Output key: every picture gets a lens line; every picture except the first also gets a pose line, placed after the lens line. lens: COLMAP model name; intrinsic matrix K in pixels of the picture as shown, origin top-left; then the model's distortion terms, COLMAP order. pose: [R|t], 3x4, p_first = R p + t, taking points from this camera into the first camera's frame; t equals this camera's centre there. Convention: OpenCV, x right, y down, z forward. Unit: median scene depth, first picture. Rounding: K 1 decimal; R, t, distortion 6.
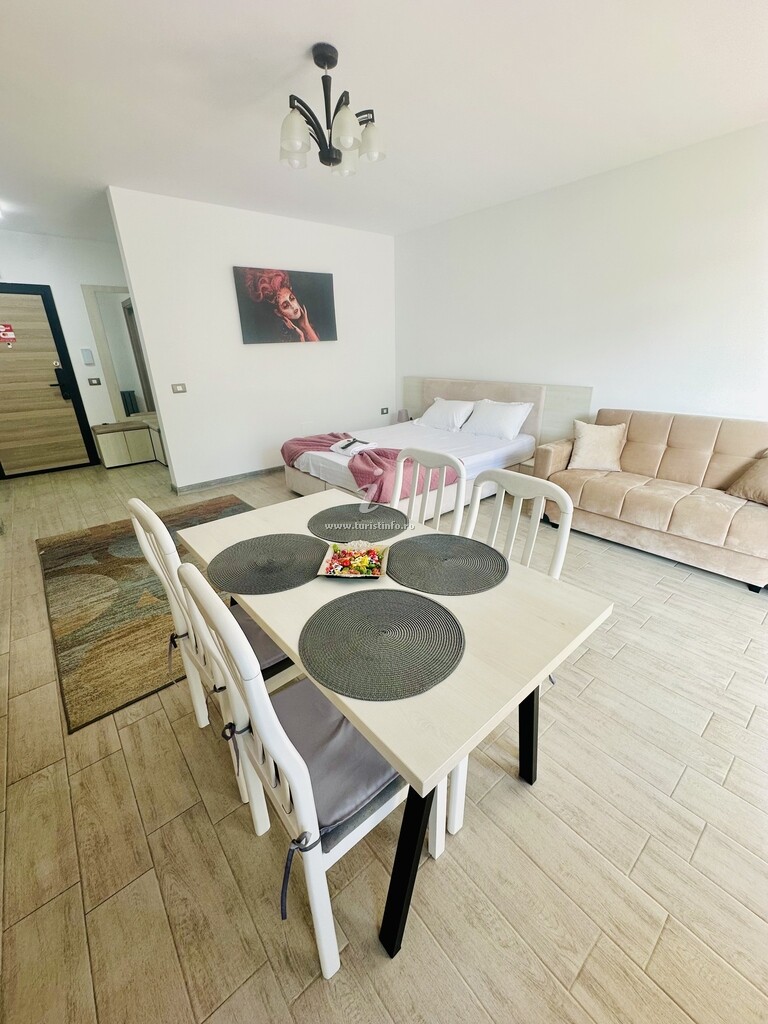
lens RADIAL K [[408.6, 0, 384.2], [0, 408.6, 510.4], [0, 0, 1]] dist [-0.003281, 0.000578]
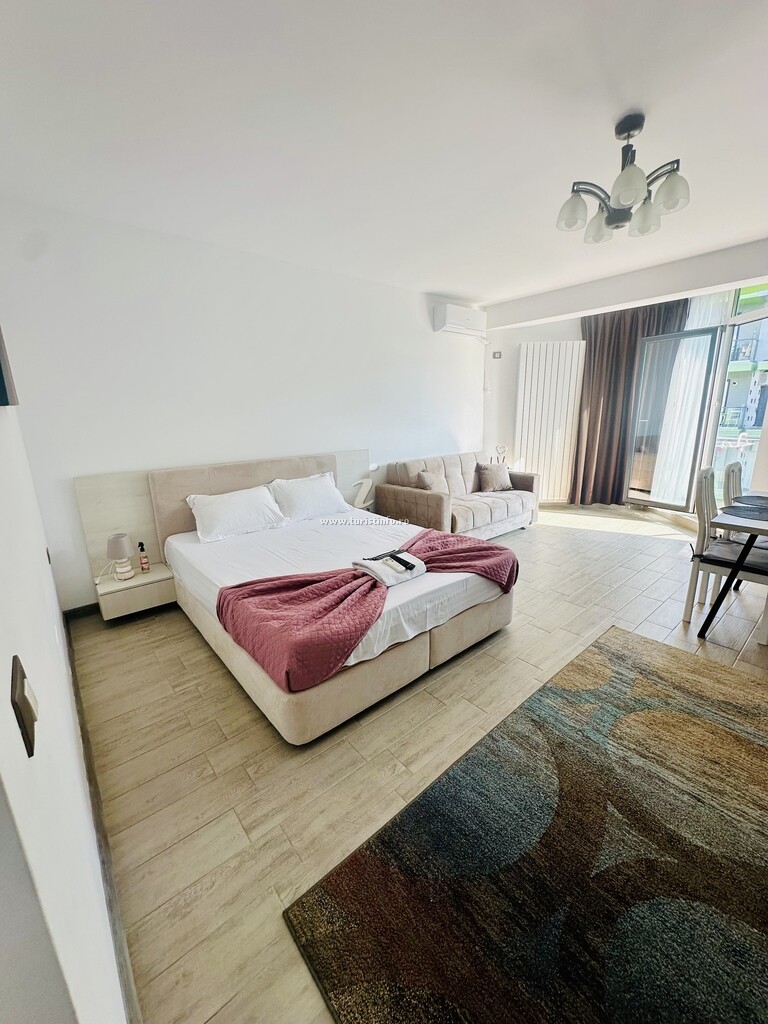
lens RADIAL K [[408.6, 0, 384.2], [0, 408.6, 510.4], [0, 0, 1]] dist [-0.003281, 0.000578]
pose [[0.002831, -0.222154, 0.975007, -0.572494], [0.390766, 0.897733, 0.203413, -0.311923], [-0.920486, 0.380424, 0.089352, 0.789666]]
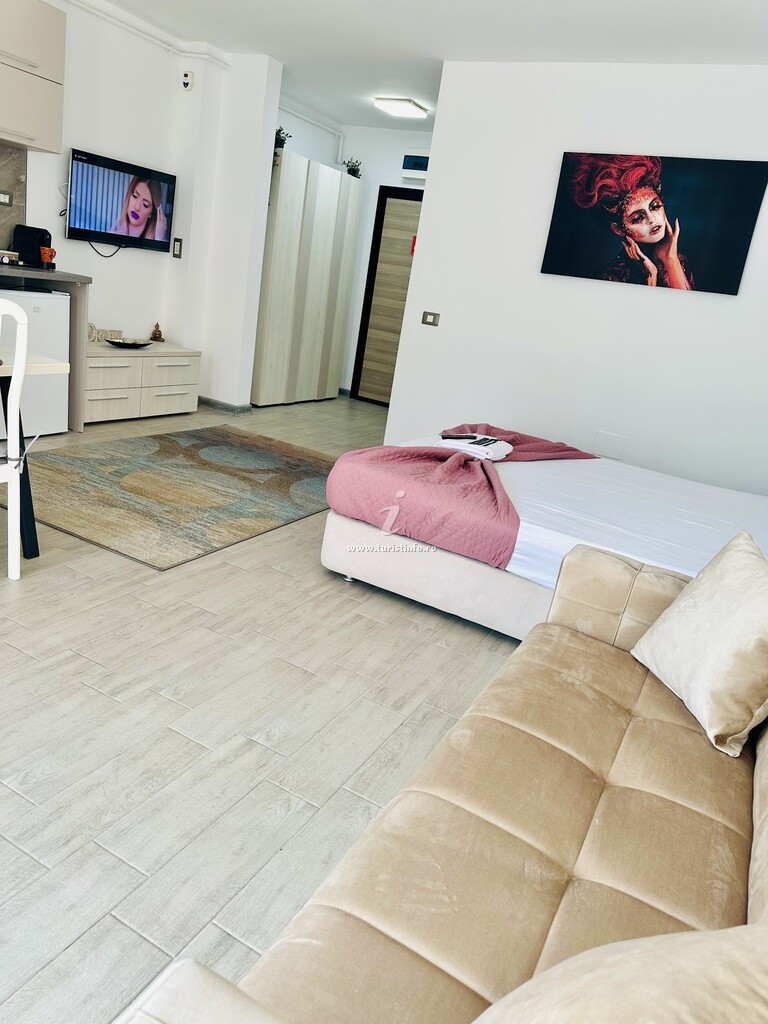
lens RADIAL K [[713.7, 0, 380.1], [0, 713.7, 507.3], [0, 0, 1]] dist [0.107029, -0.164412]
pose [[0.360919, 0.350760, -0.864121, 0.626813], [-0.491974, 0.858768, 0.143103, -0.139175], [0.792274, 0.373477, 0.482511, 0.407621]]
